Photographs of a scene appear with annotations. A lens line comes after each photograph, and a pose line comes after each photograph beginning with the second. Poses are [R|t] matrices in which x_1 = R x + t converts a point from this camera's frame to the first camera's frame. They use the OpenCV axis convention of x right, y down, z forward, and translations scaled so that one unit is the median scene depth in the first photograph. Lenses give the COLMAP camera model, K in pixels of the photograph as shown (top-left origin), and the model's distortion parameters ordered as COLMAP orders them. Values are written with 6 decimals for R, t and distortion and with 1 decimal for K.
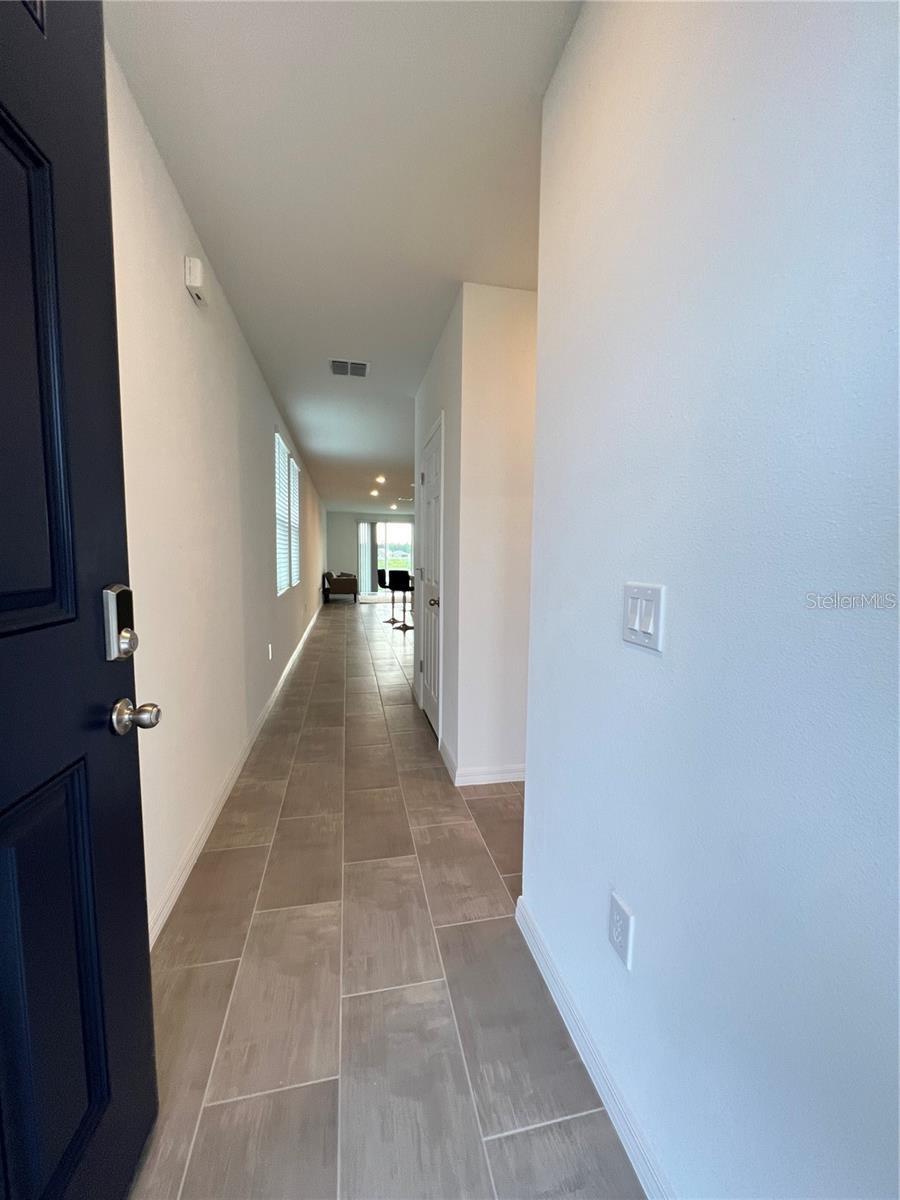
lens RADIAL K [[479.1, 0, 445.7], [0, 479.1, 602.6], [0, 0, 1]] dist [0.001137, 0.000117]
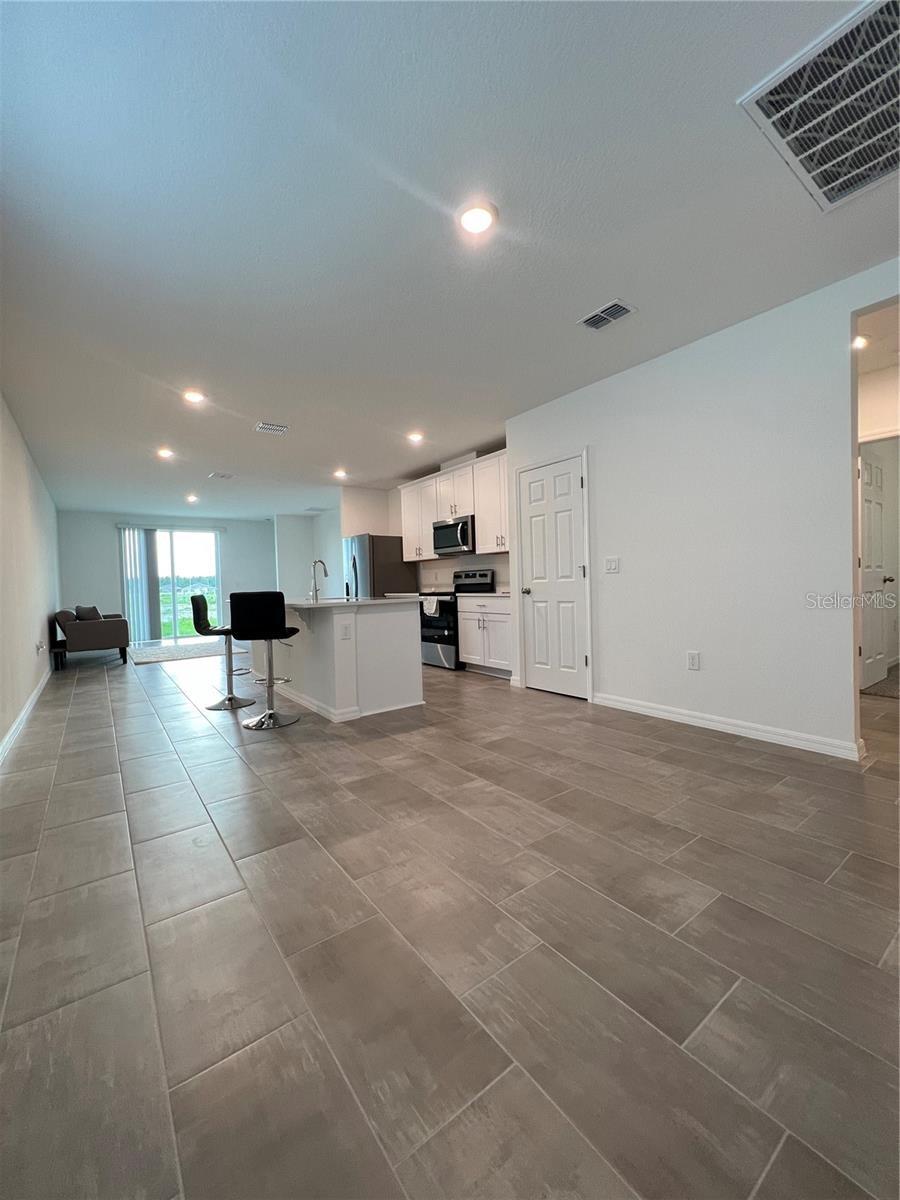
lens RADIAL K [[479.9, 0, 451.6], [0, 479.9, 596.3], [0, 0, 1]] dist [-0.003219, 0.000793]
pose [[0.905089, -0.047960, 0.422509, -0.075072], [0.078278, 0.995430, -0.054690, -0.016415], [-0.417956, 0.082572, 0.904707, 0.327175]]
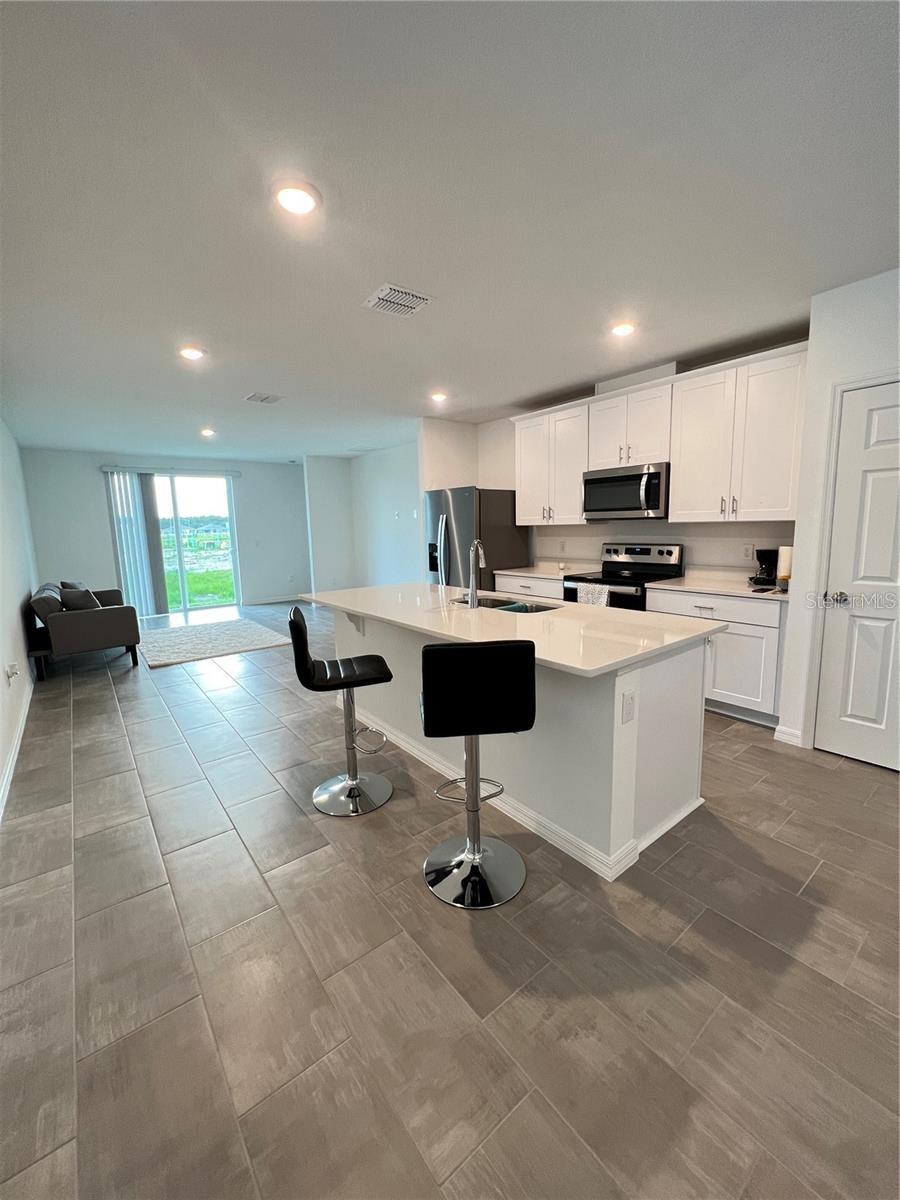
lens RADIAL K [[479.9, 0, 453.3], [0, 479.9, 593.8], [0, 0, 1]] dist [-0.003219, 0.000793]
pose [[0.892165, -0.093762, 0.441871, -0.118746], [0.074760, 0.995379, 0.060269, -0.061445], [-0.445480, -0.020736, 0.895052, 0.507257]]
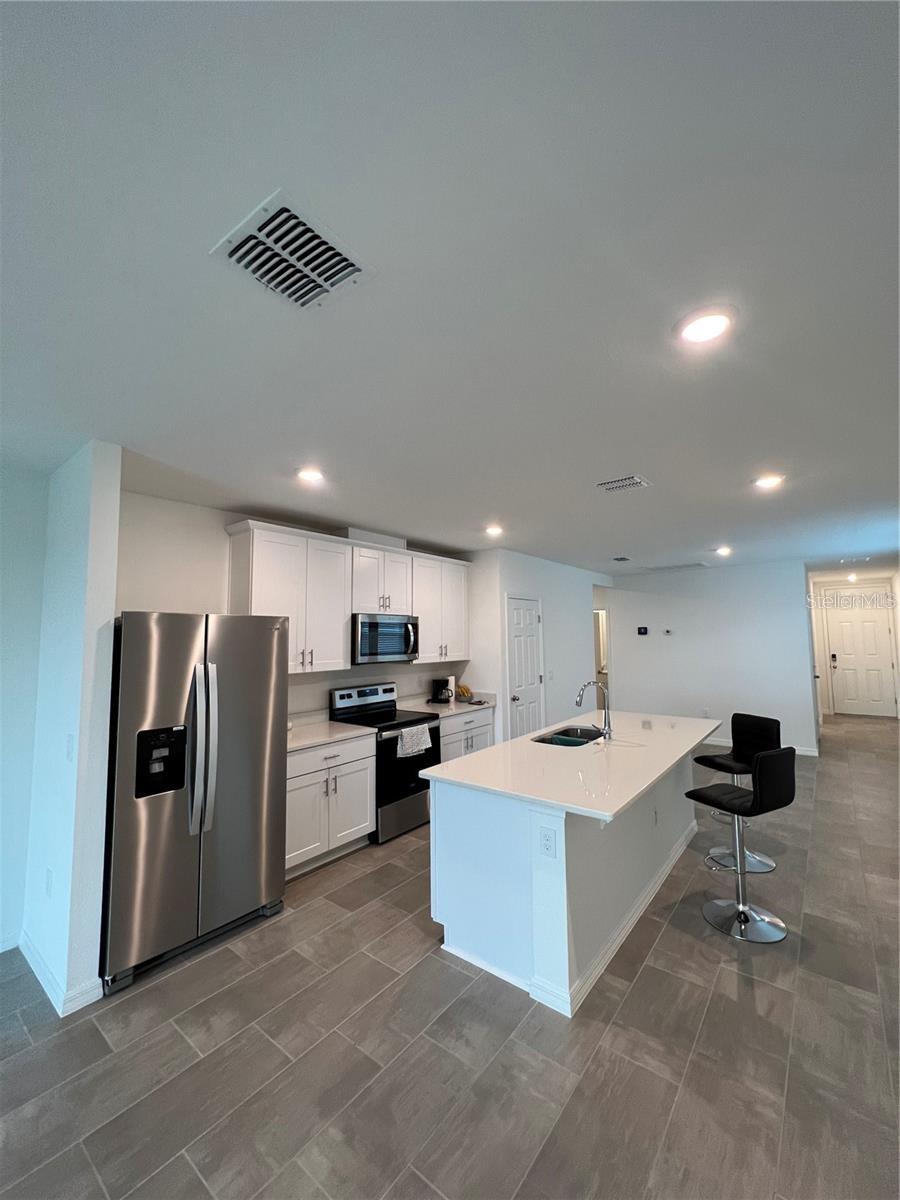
lens RADIAL K [[479.9, 0, 448.3], [0, 479.9, 598.0], [0, 0, 1]] dist [-0.003219, 0.000793]
pose [[-0.641723, 0.063209, 0.764328, -0.162275], [0.083361, 0.996442, -0.012415, -0.120161], [-0.762393, 0.055749, -0.644709, 0.921983]]
